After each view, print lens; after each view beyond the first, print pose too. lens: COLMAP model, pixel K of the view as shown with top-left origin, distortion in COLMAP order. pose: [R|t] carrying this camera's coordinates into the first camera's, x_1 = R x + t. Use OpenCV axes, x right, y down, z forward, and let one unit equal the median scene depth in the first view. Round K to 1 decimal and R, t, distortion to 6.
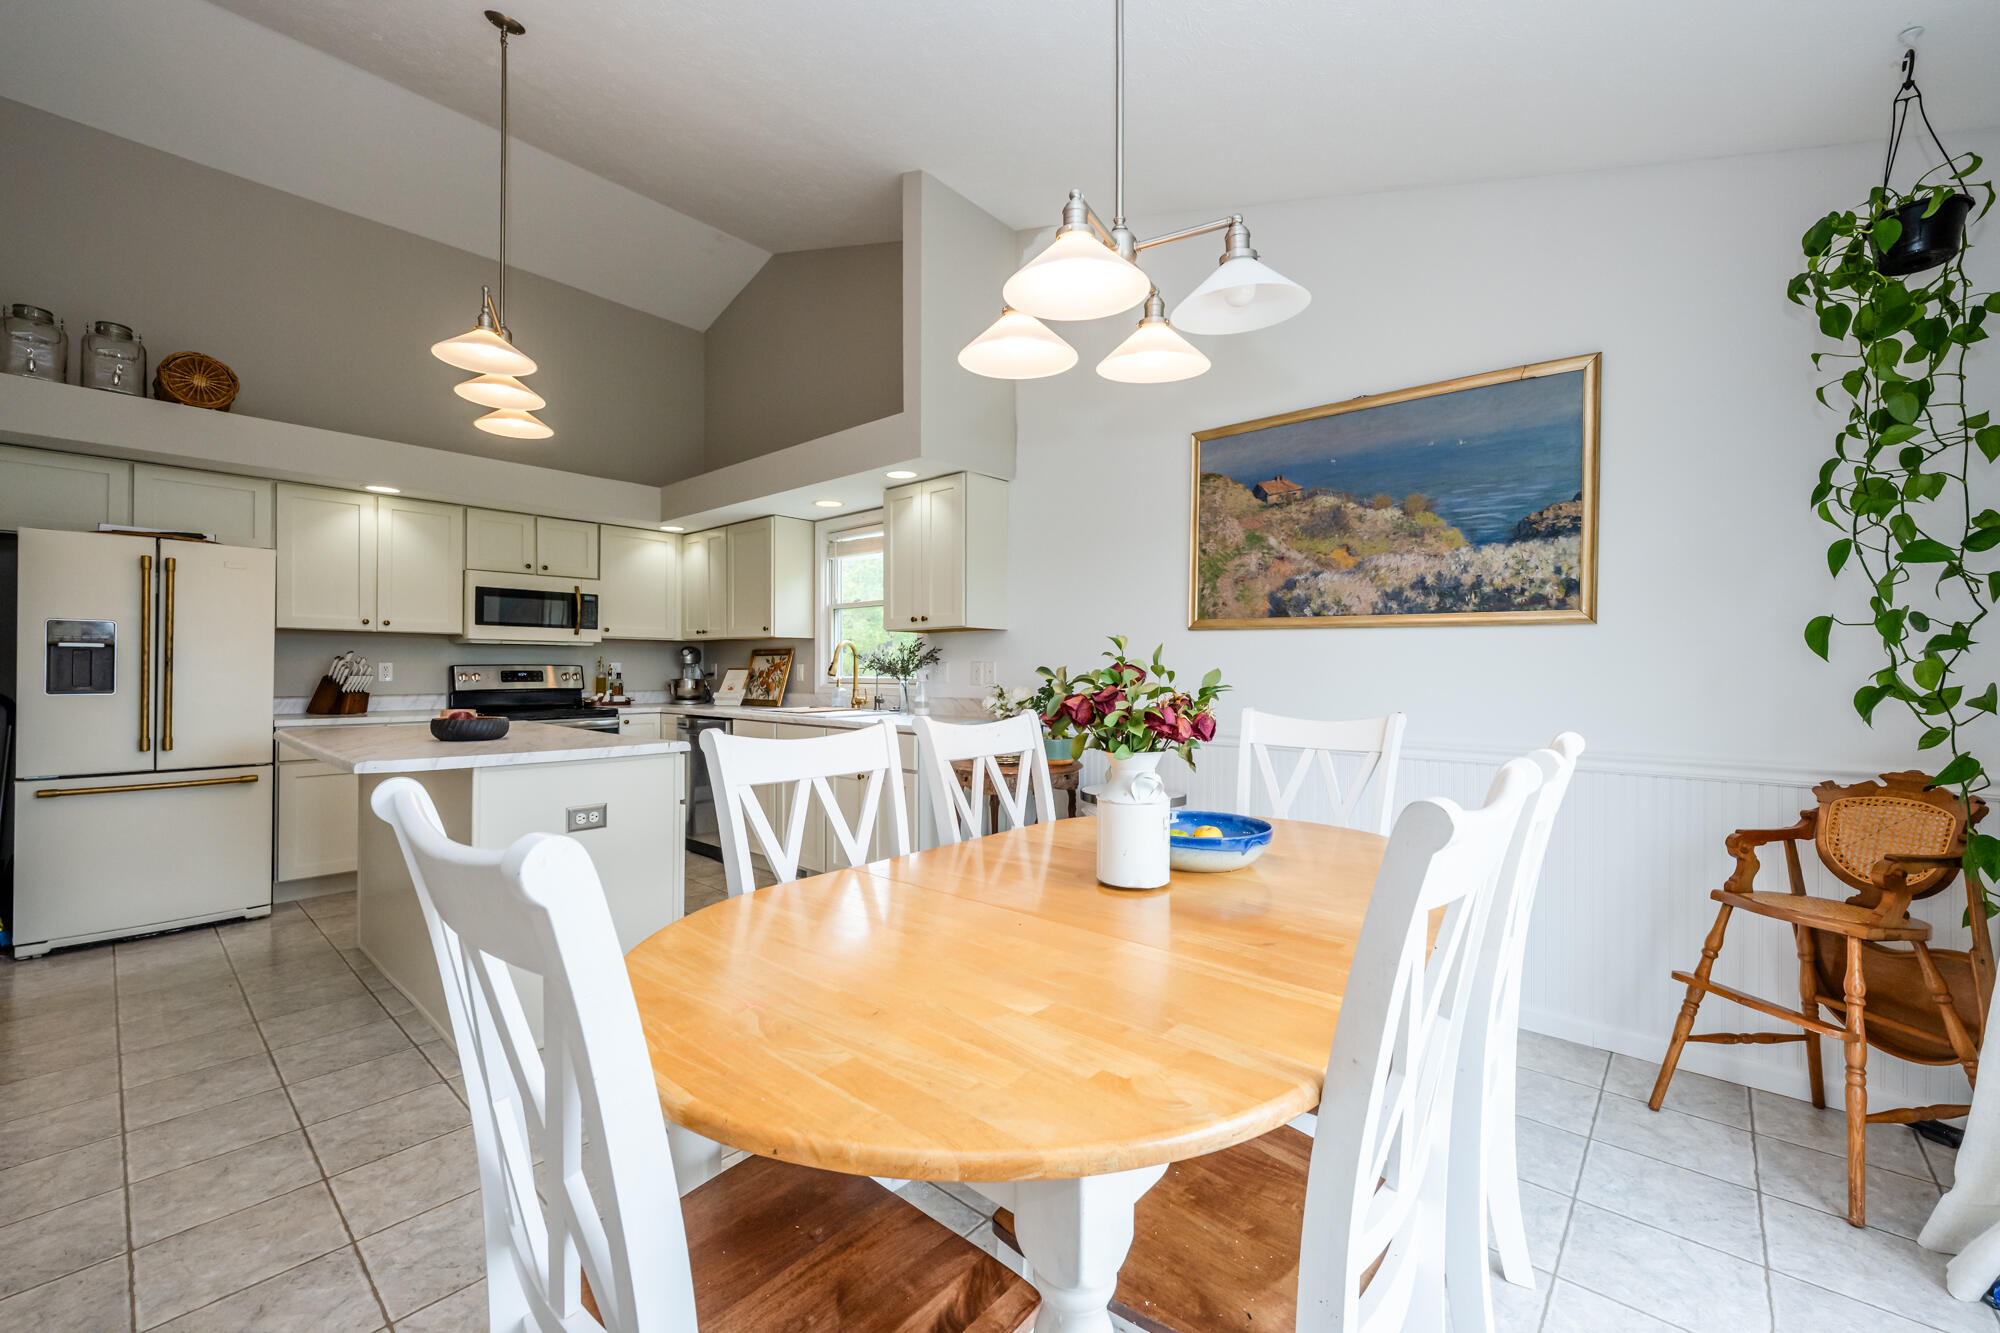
lens RADIAL K [[797.5, 0, 1000.0], [0, 797.5, 666.5], [0, 0, 1]] dist [-0.000500, 0.000107]
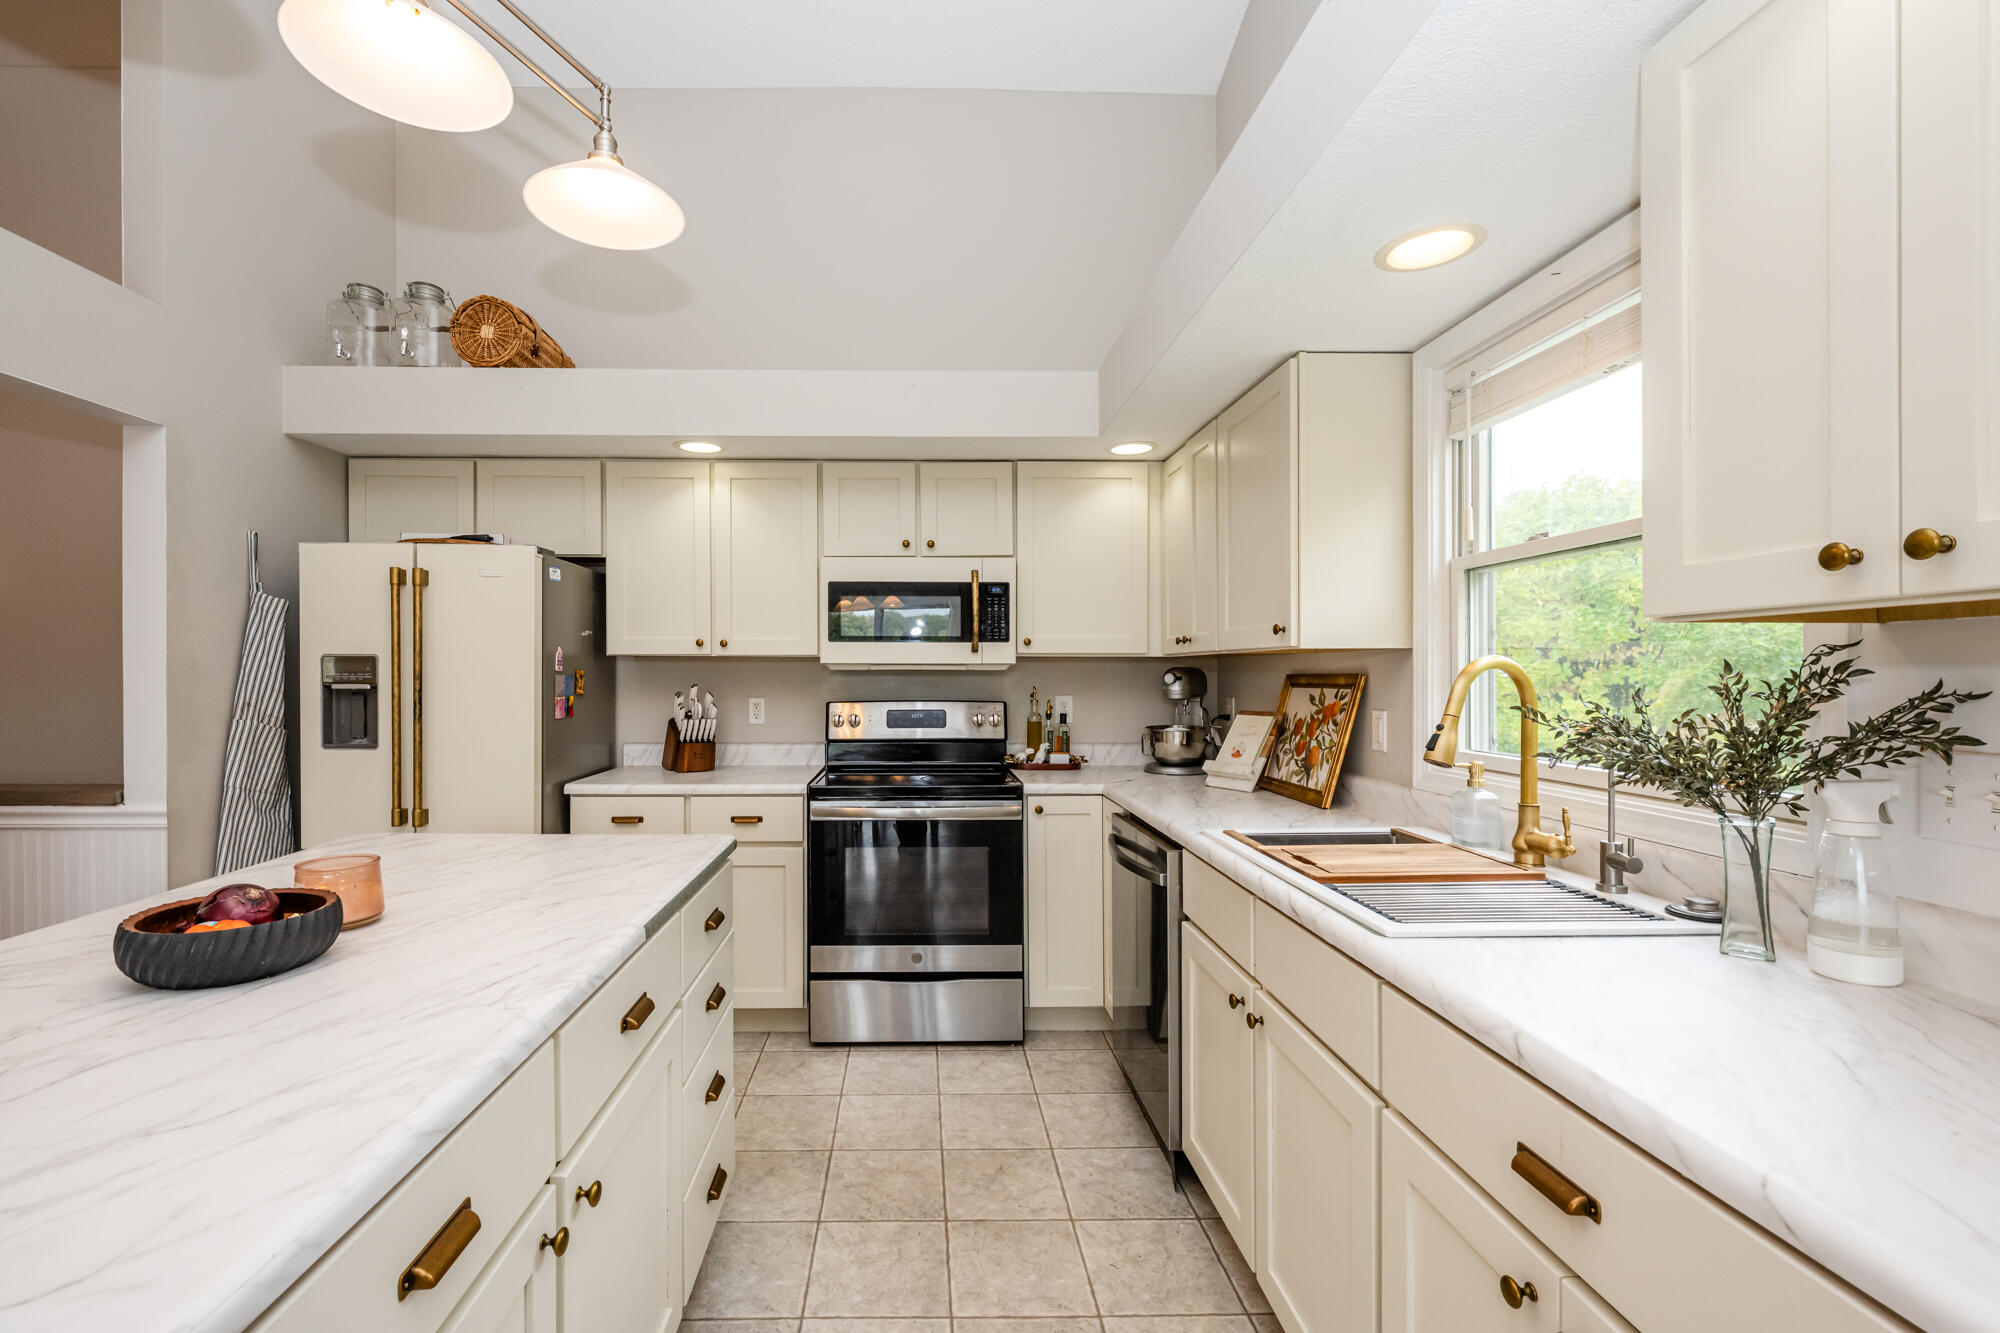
lens RADIAL K [[853.2, 0, 941.0], [0, 853.2, 678.4], [0, 0, 1]] dist [-0.001012, -0.000278]
pose [[0.681712, 0.001591, -0.731619, -0.091804], [0.003859, 0.999976, 0.005771, -0.026438], [0.731610, -0.006757, 0.681690, 0.599439]]
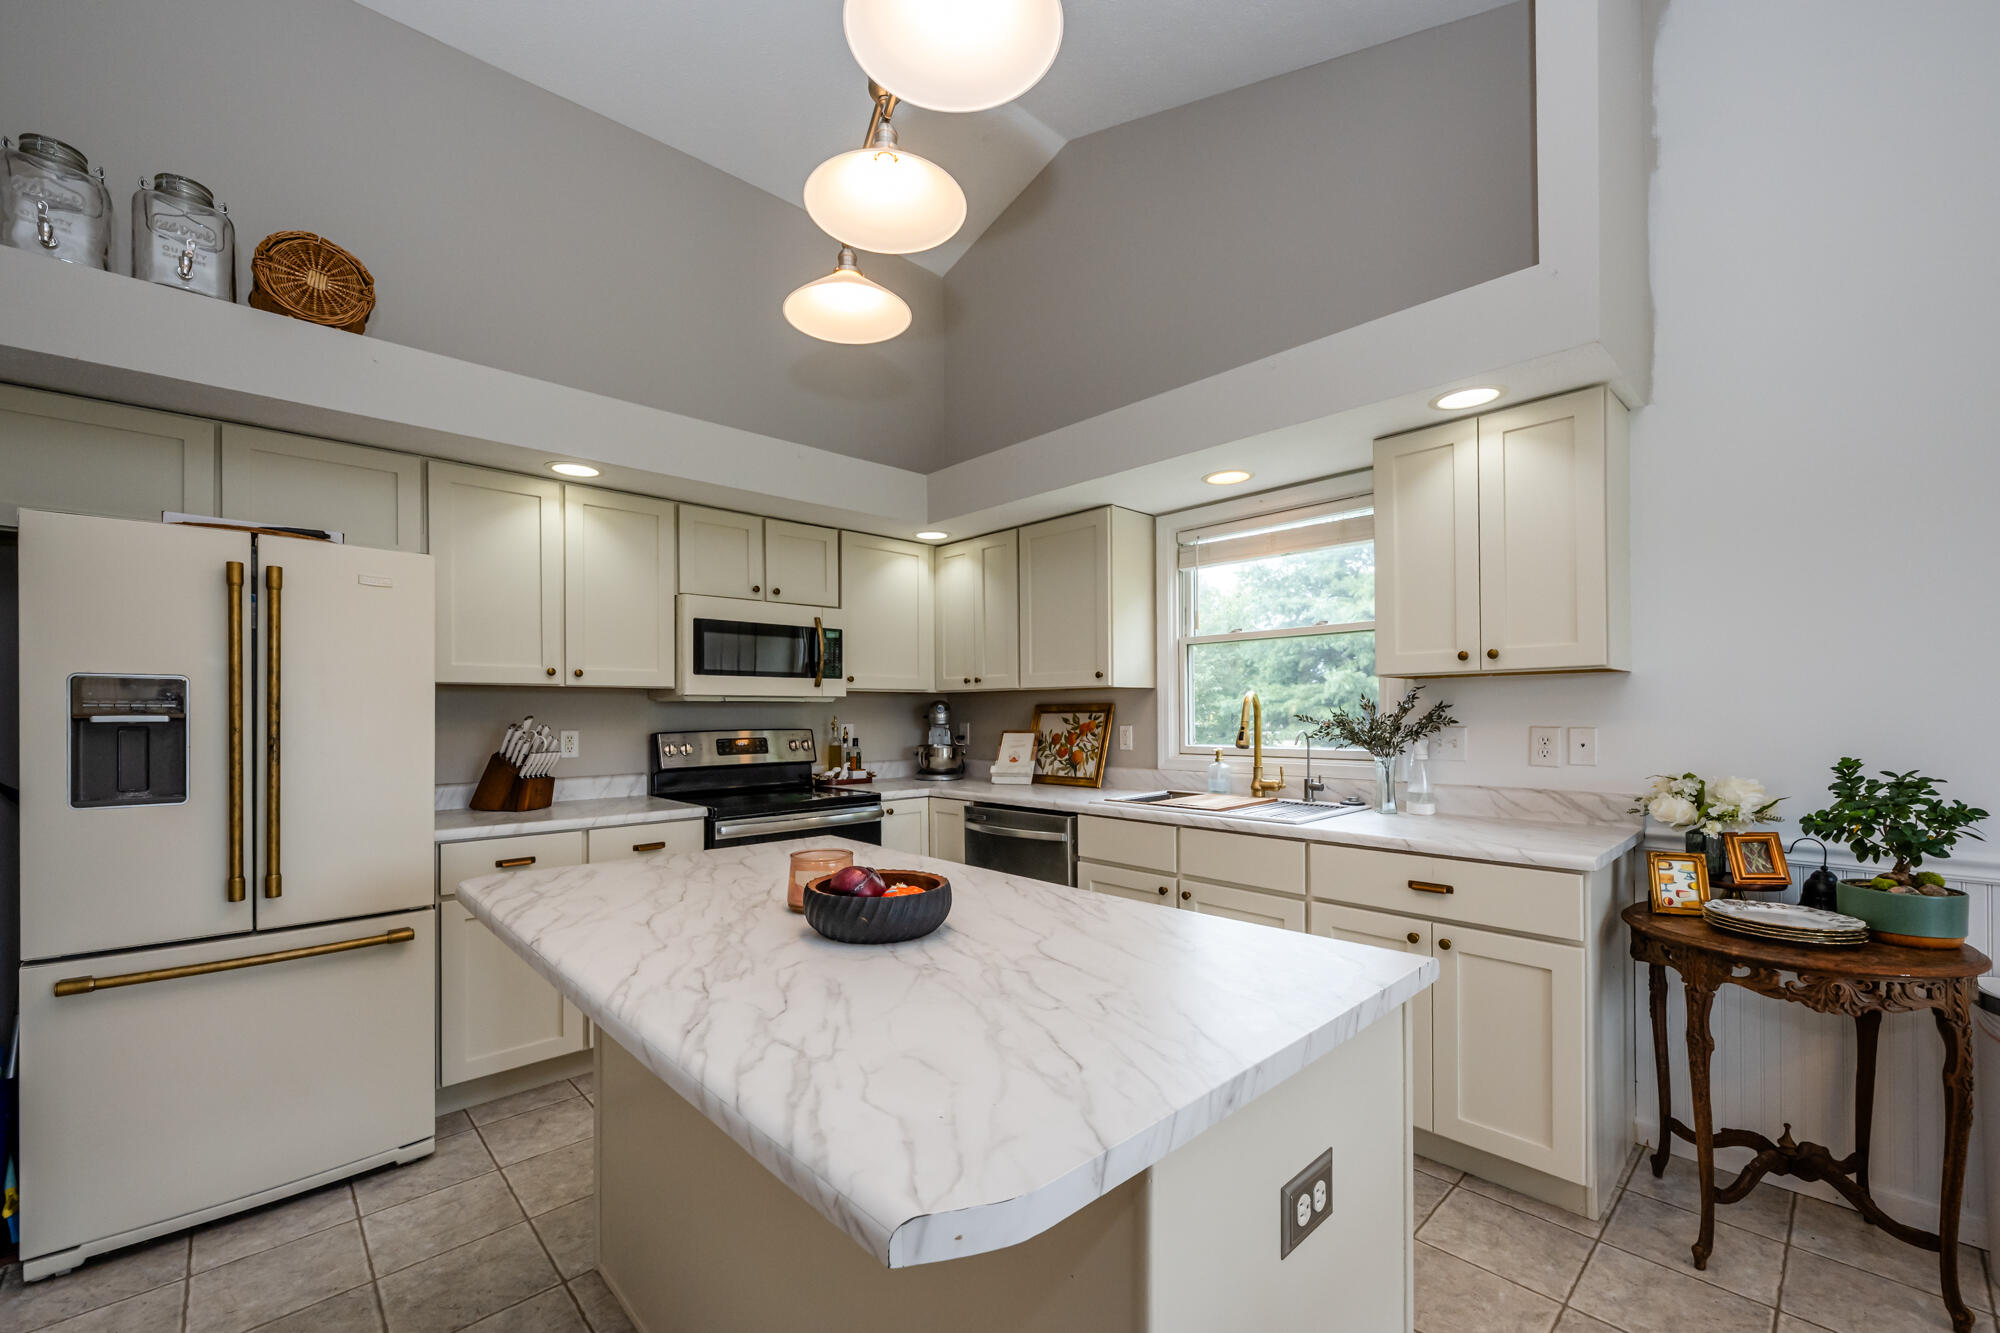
lens RADIAL K [[799.5, 0, 993.1], [0, 799.5, 713.3], [0, 0, 1]] dist [-0.000692, -0.000055]
pose [[0.995871, -0.008057, -0.090419, -0.342609], [0.008461, 0.999956, 0.004086, -0.019790], [0.090382, -0.004834, 0.995895, 0.342633]]
